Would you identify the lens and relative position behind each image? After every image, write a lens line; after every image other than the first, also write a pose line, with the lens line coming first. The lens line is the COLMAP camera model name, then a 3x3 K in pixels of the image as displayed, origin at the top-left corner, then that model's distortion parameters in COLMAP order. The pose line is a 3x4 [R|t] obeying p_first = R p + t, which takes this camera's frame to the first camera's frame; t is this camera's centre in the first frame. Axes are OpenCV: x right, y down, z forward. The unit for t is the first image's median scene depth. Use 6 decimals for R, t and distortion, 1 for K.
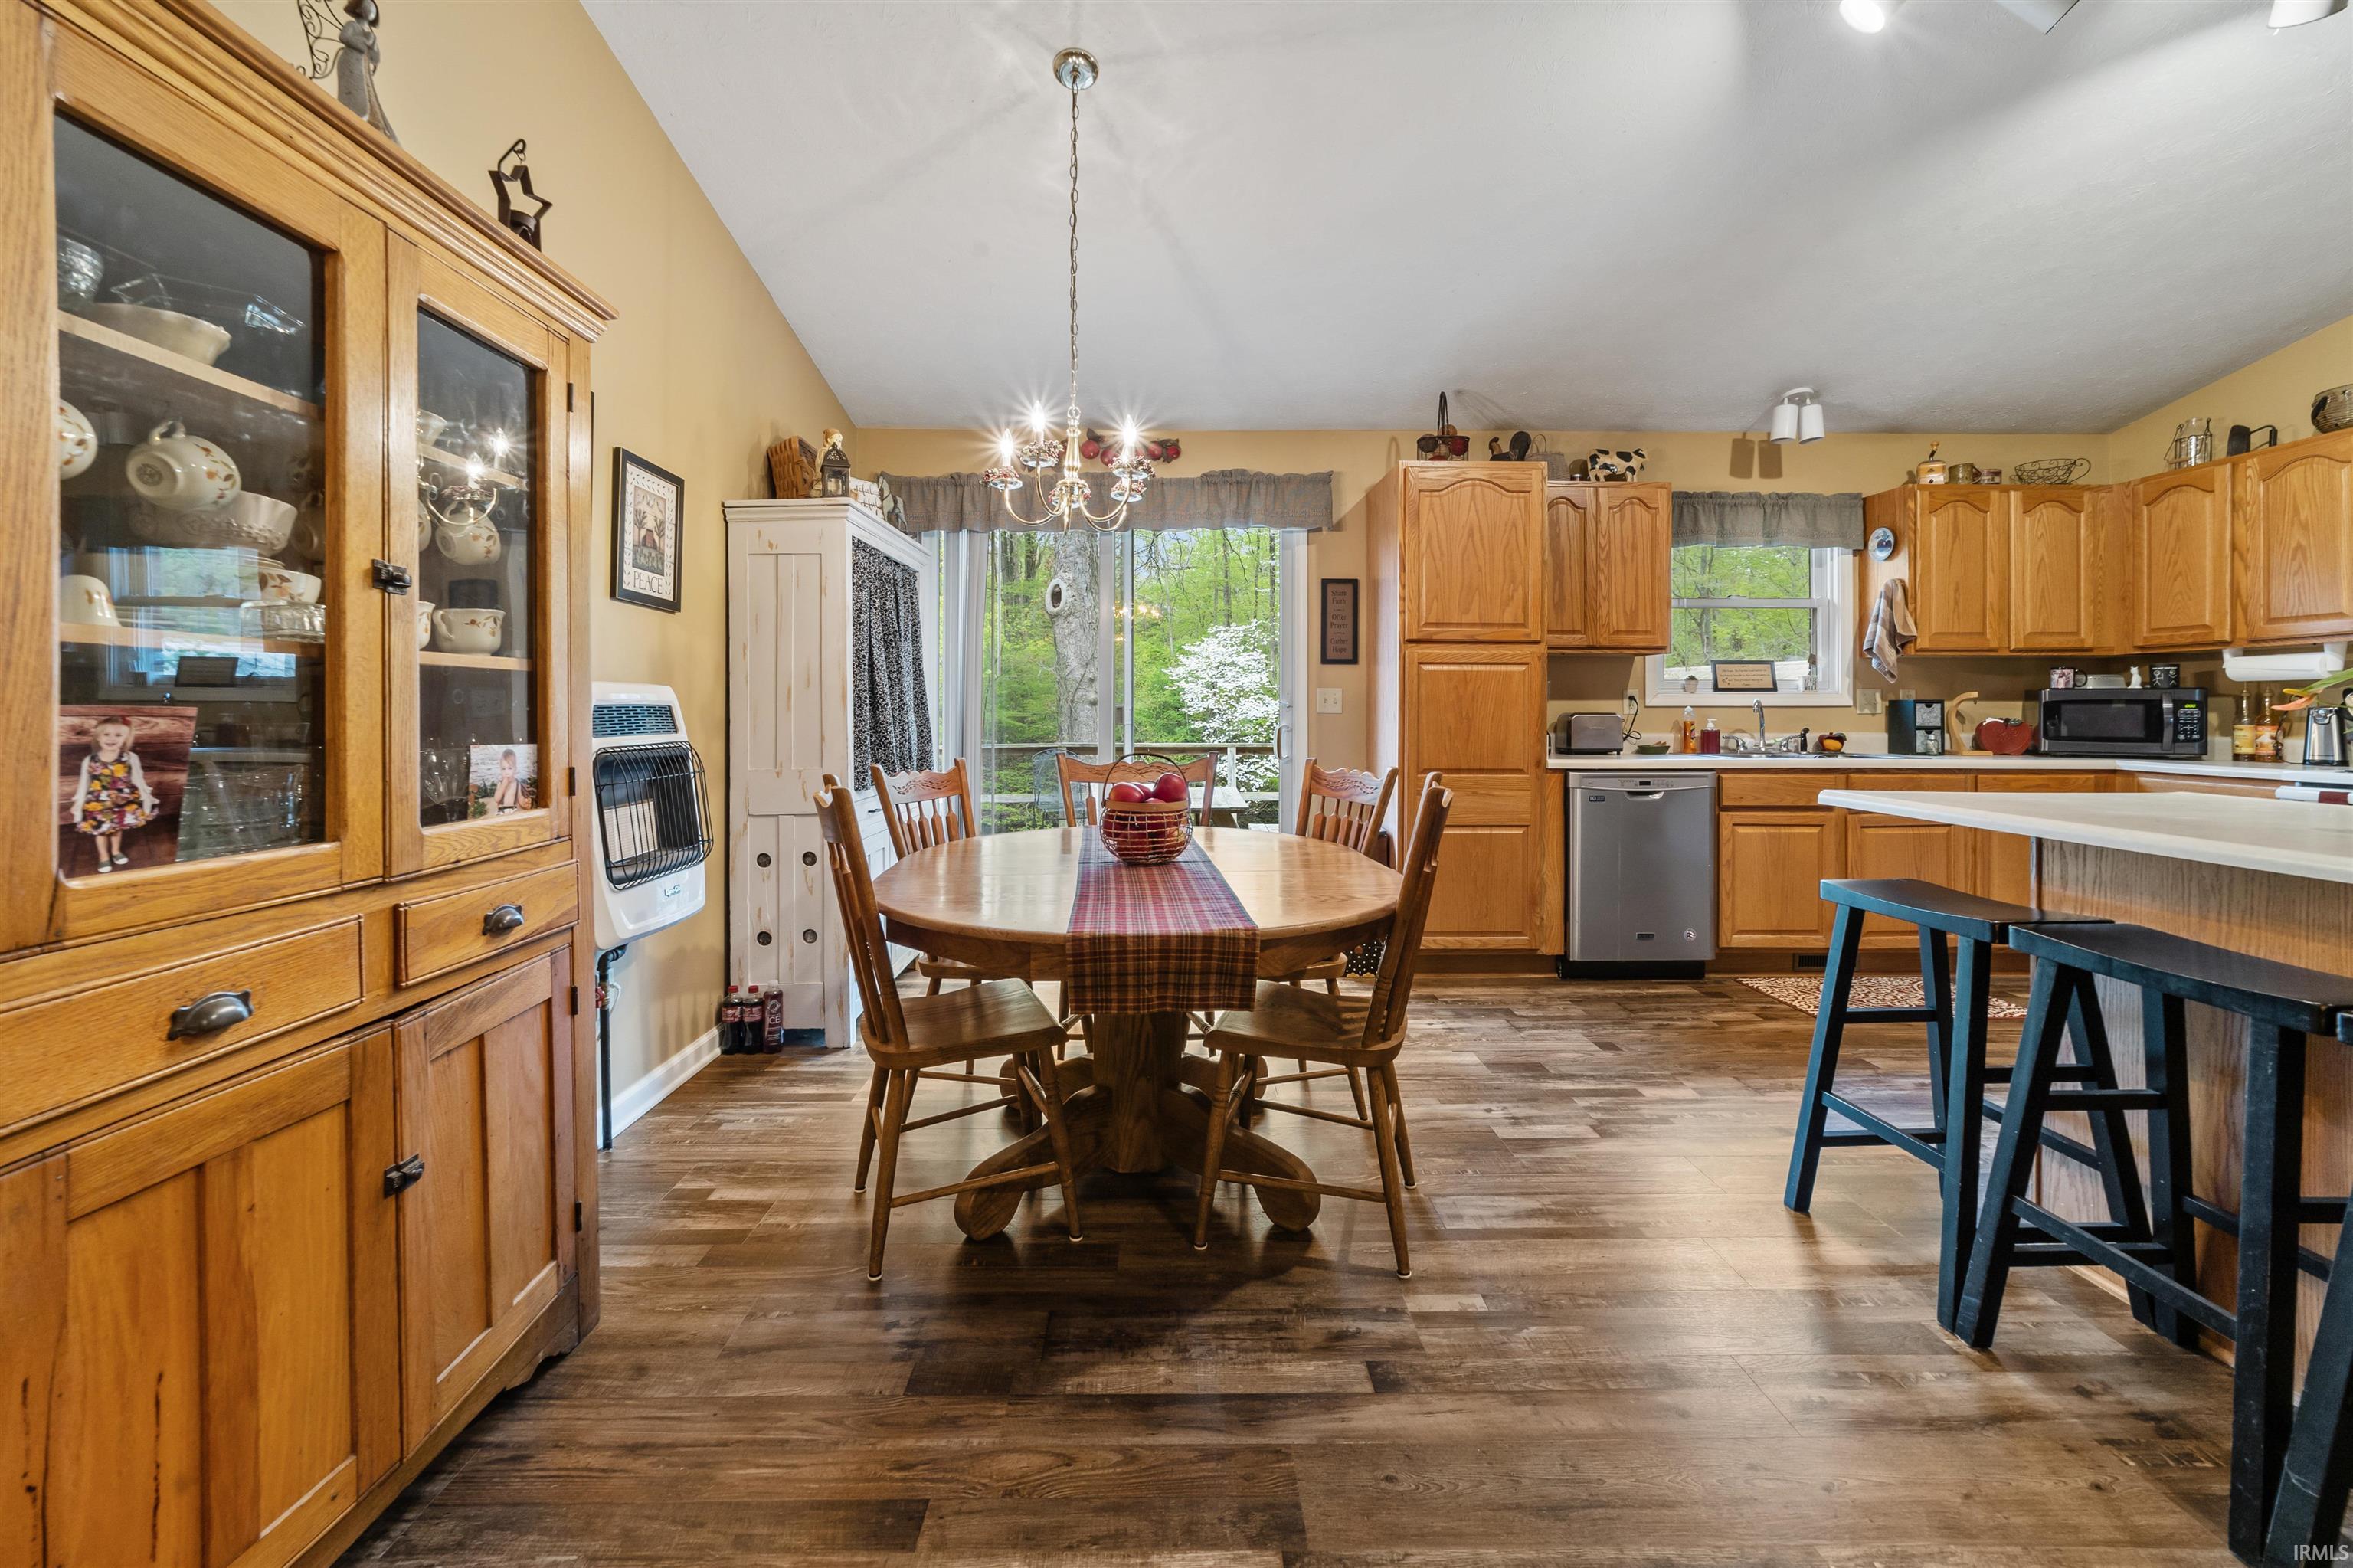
lens RADIAL K [[937.2, 0, 1151.1], [0, 937.2, 709.8], [0, 0, 1]] dist [0.000537, 0.000868]
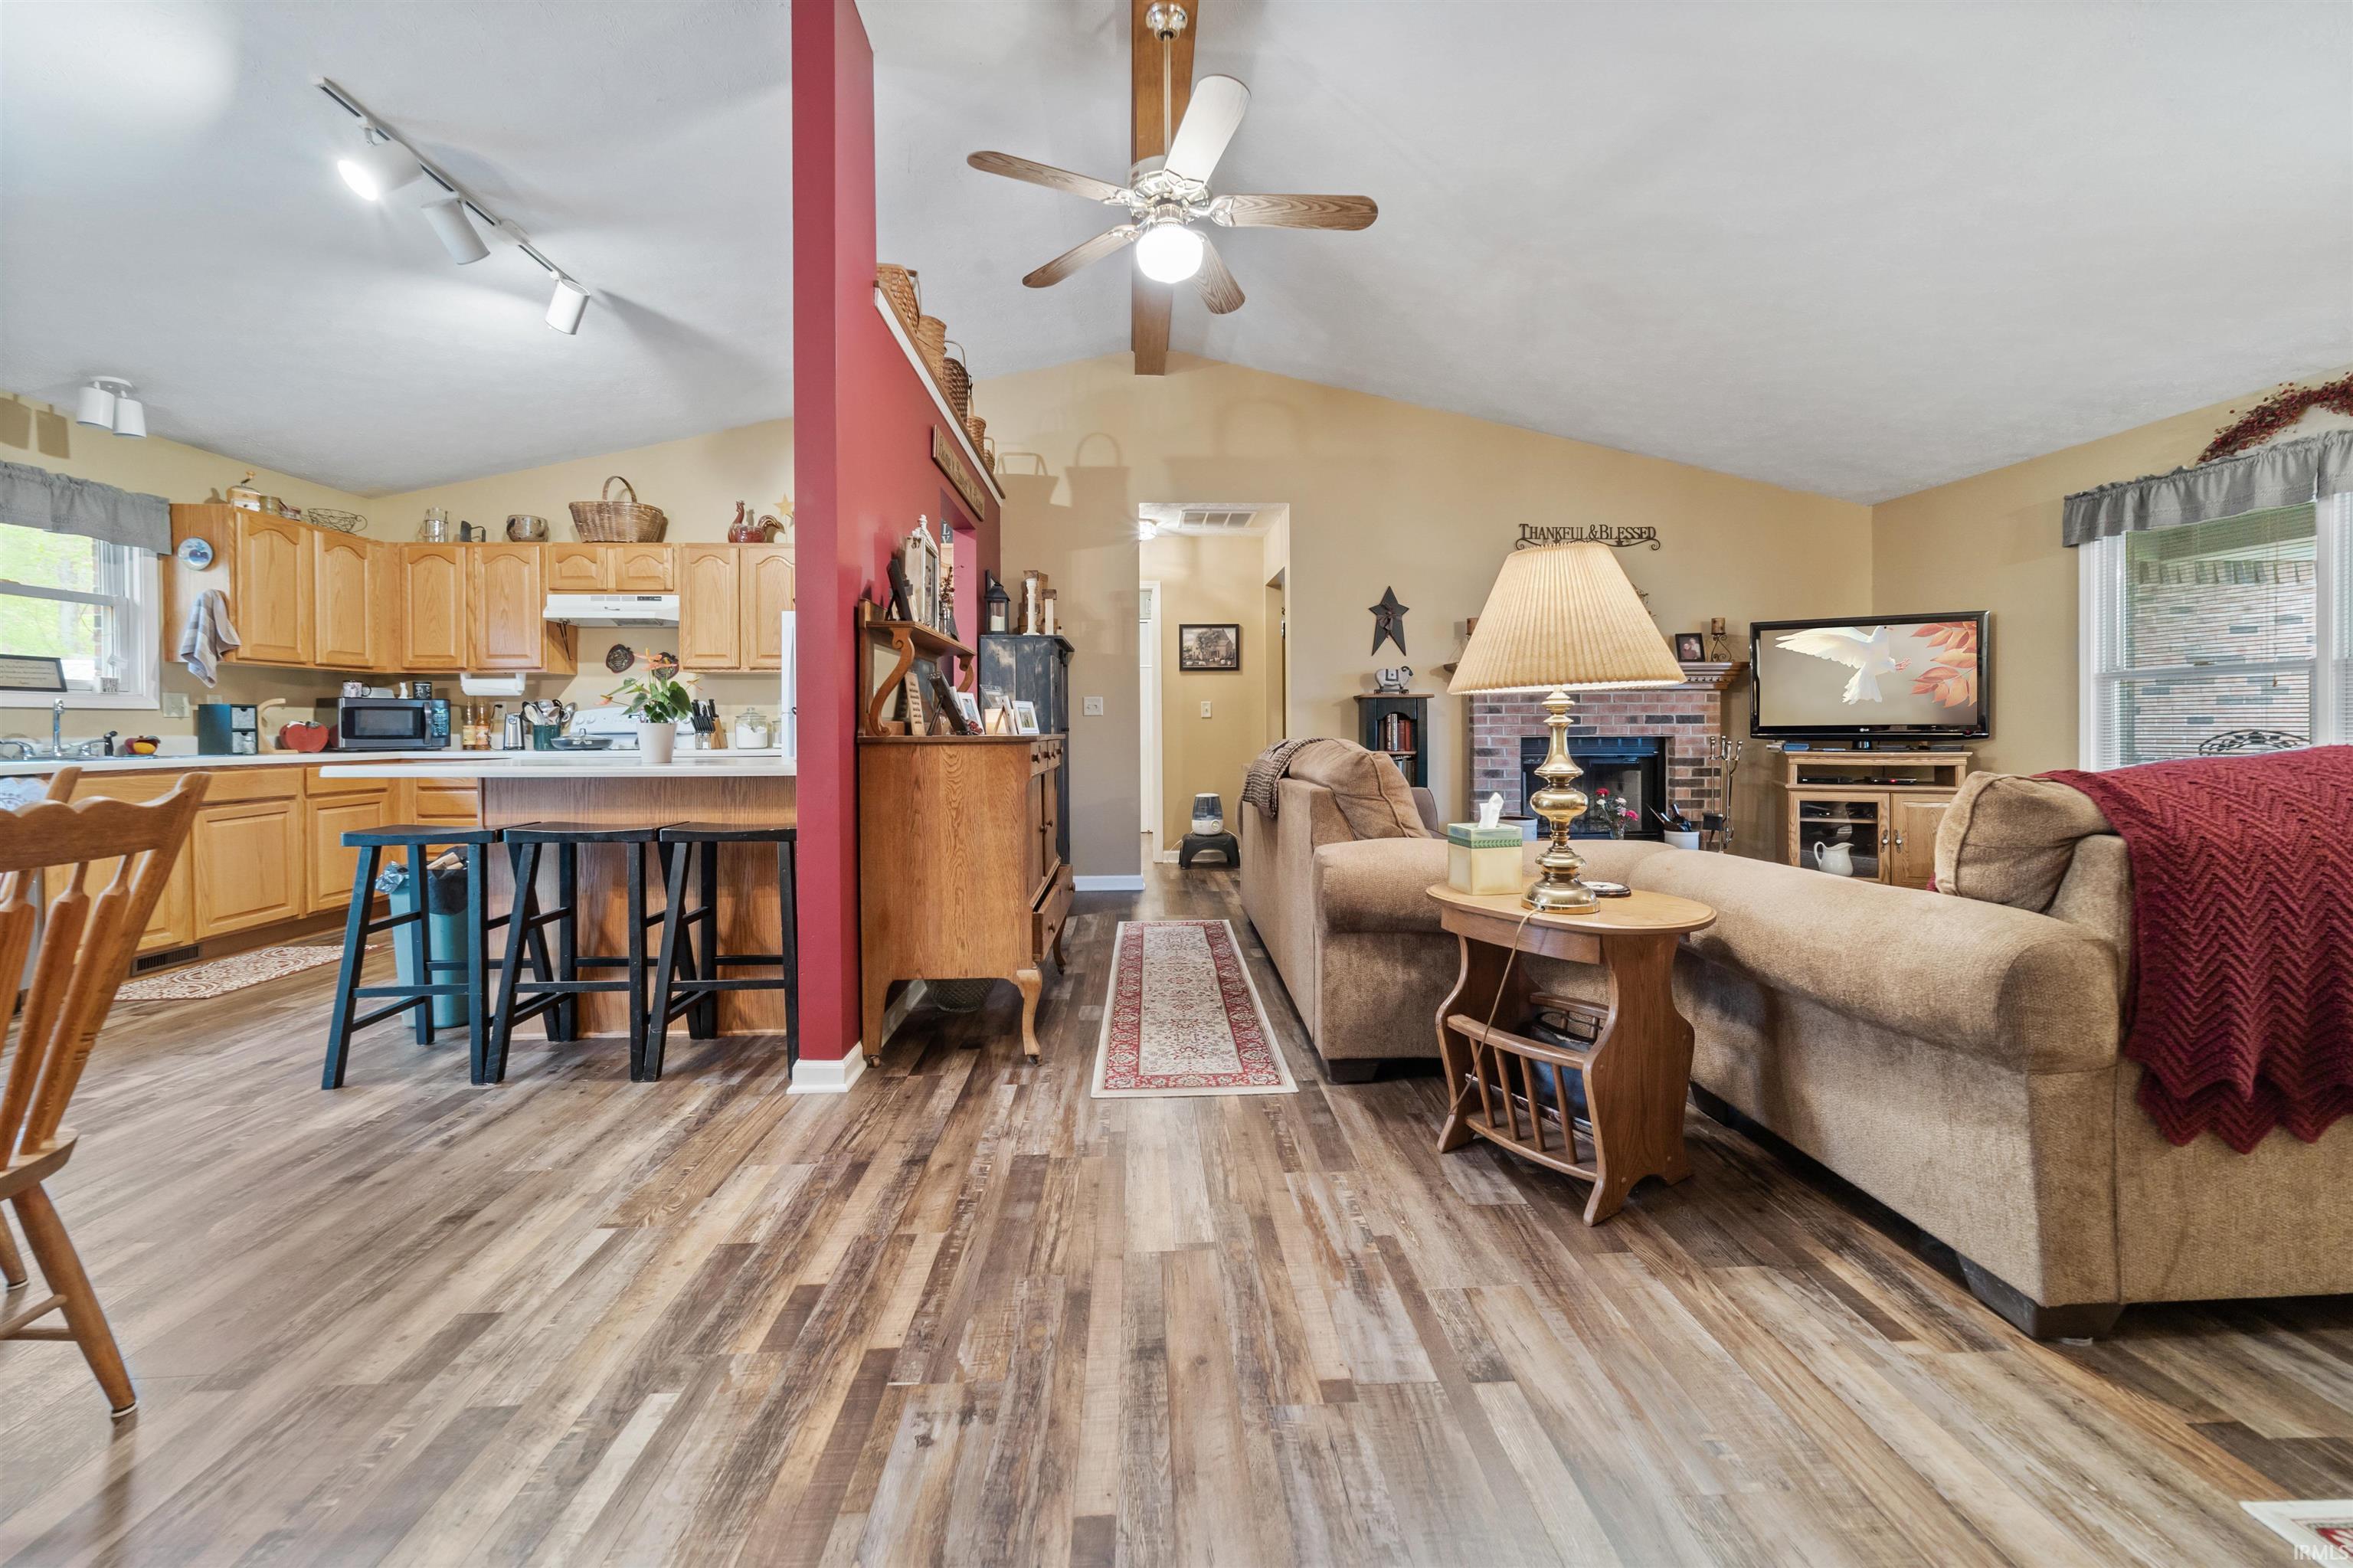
lens RADIAL K [[937.2, 0, 1182.7], [0, 937.2, 733.4], [0, 0, 1]] dist [0.000537, 0.000868]
pose [[-0.036077, -0.008247, 0.999315, -0.320803], [0.003608, 0.999958, 0.008382, 0.018787], [-0.999342, 0.003907, -0.036046, -0.061734]]
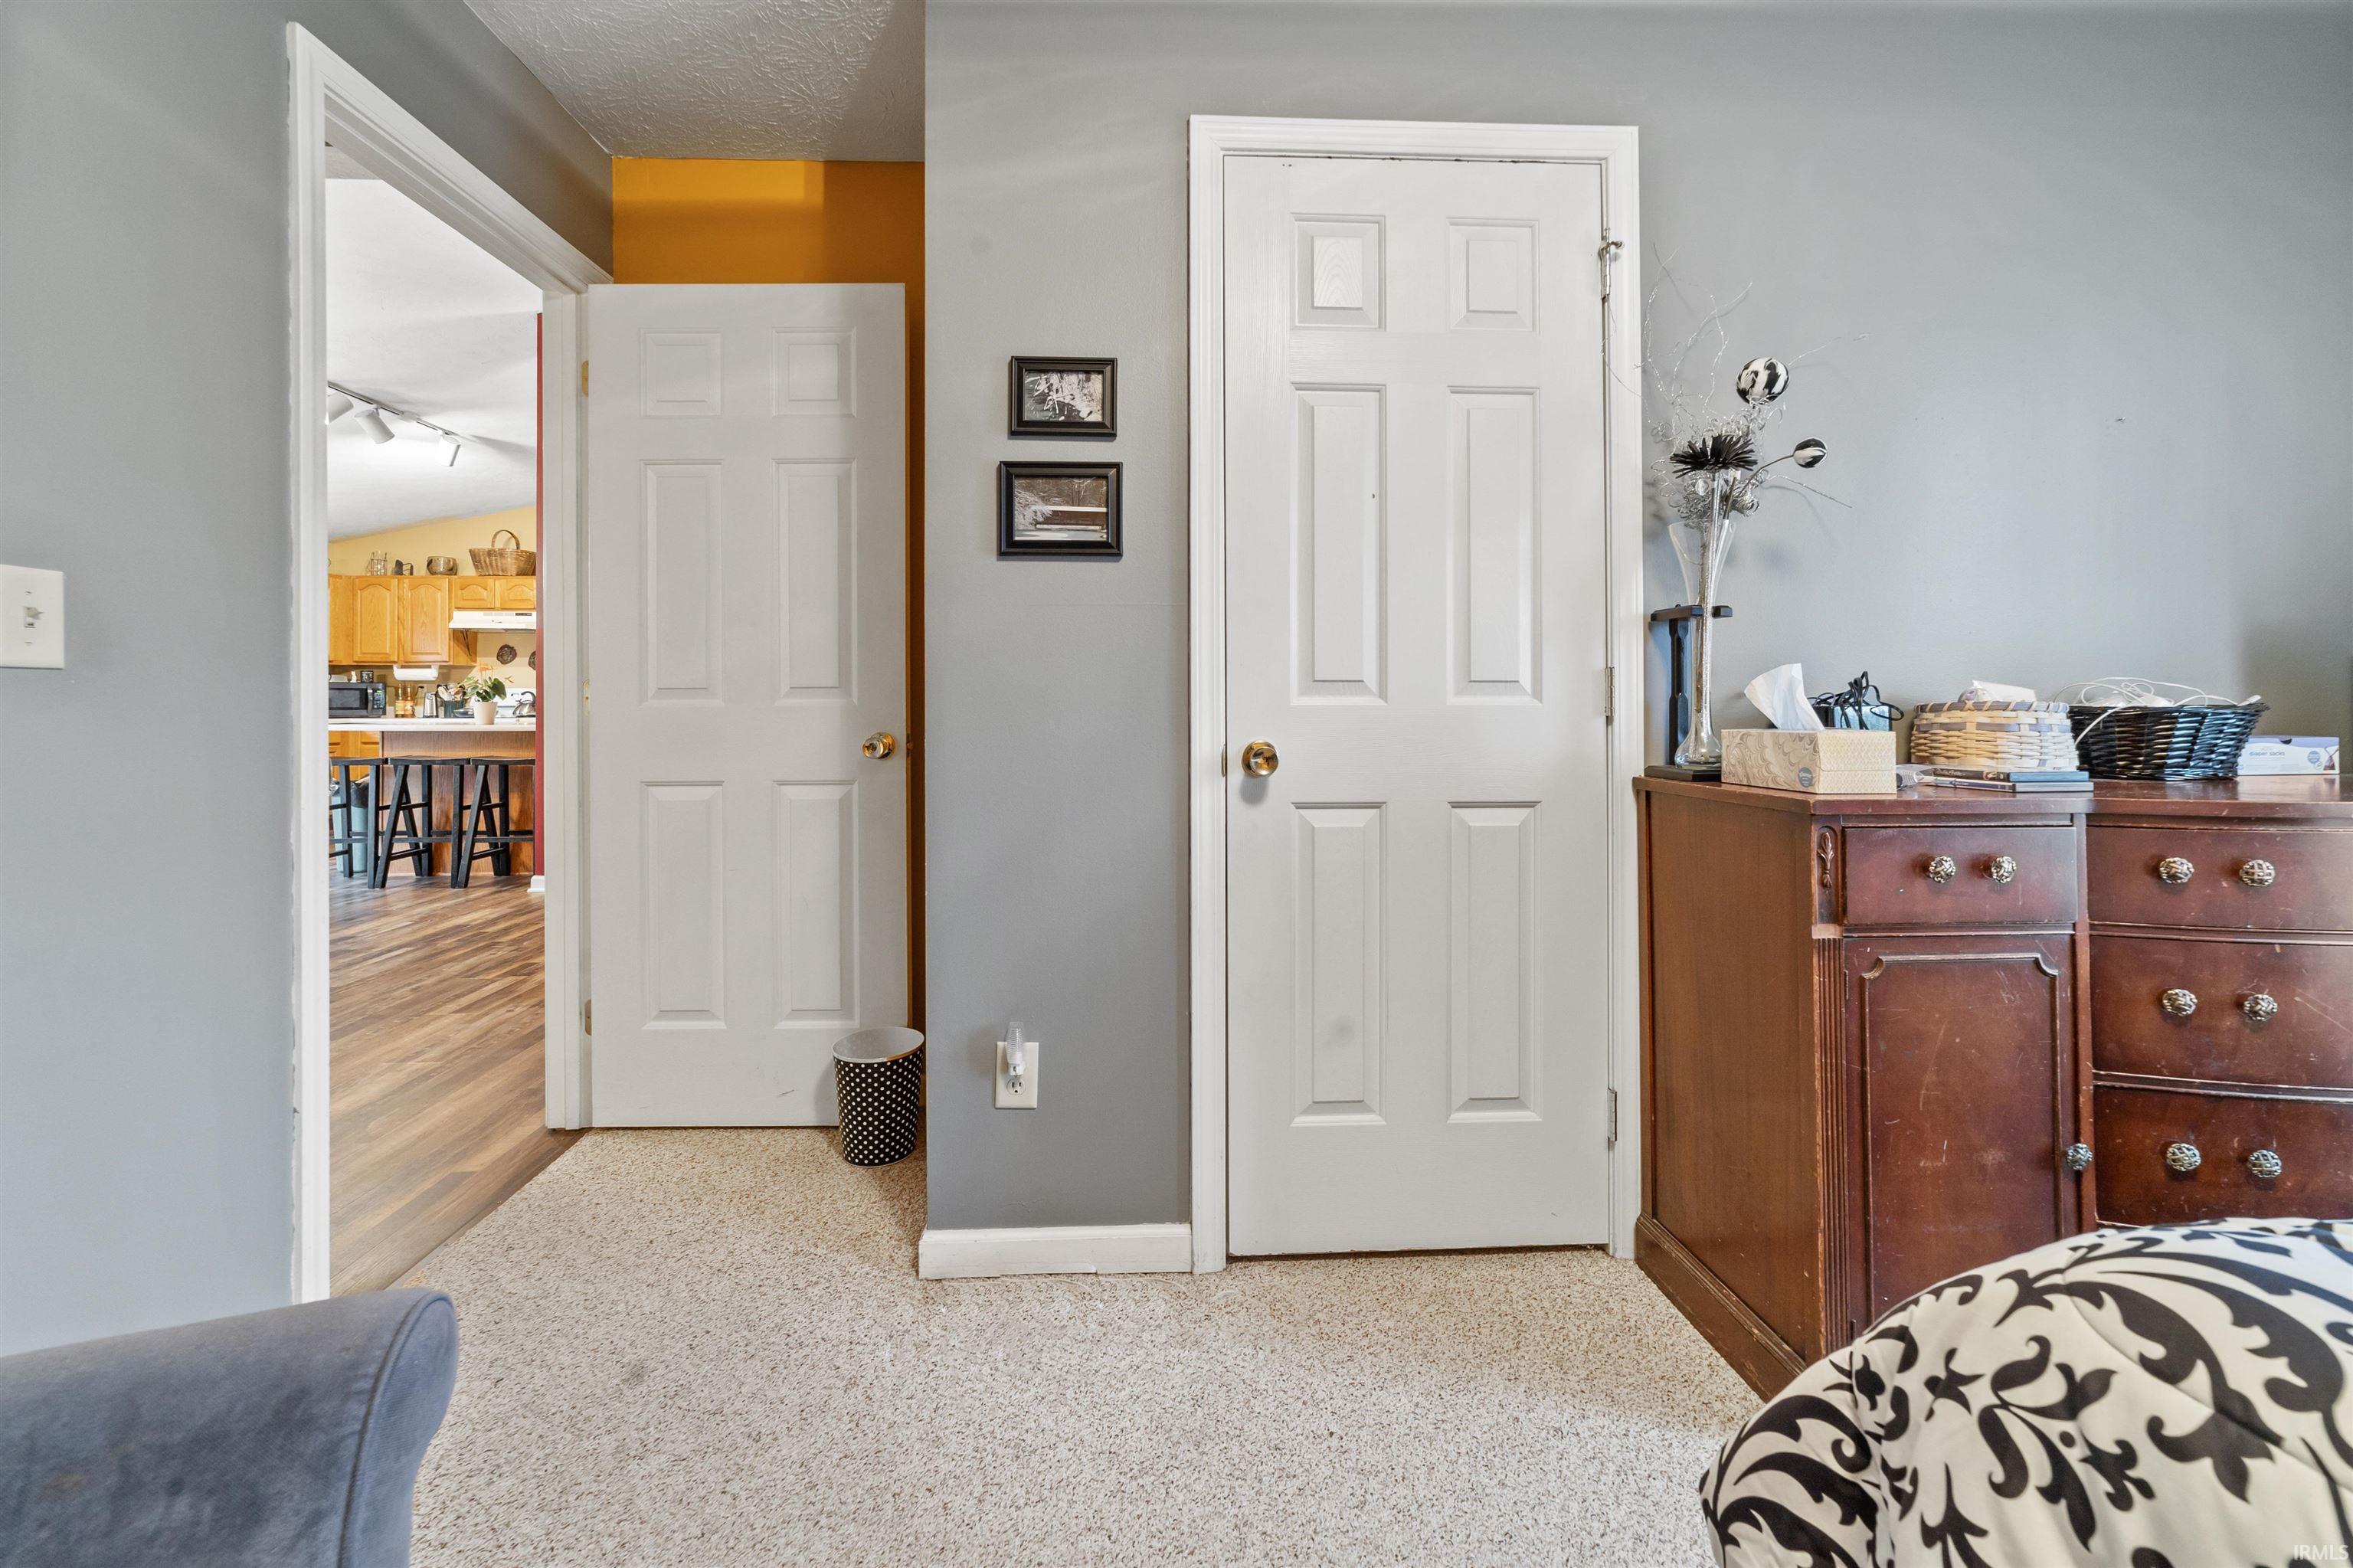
lens RADIAL K [[937.2, 0, 1169.8], [0, 937.2, 700.6], [0, 0, 1]] dist [0.000537, 0.000868]
pose [[-0.037723, 0.000292, 0.999288, -0.950649], [-0.002696, 0.999996, -0.000394, 0.011244], [-0.999285, -0.002709, -0.037722, -0.615566]]
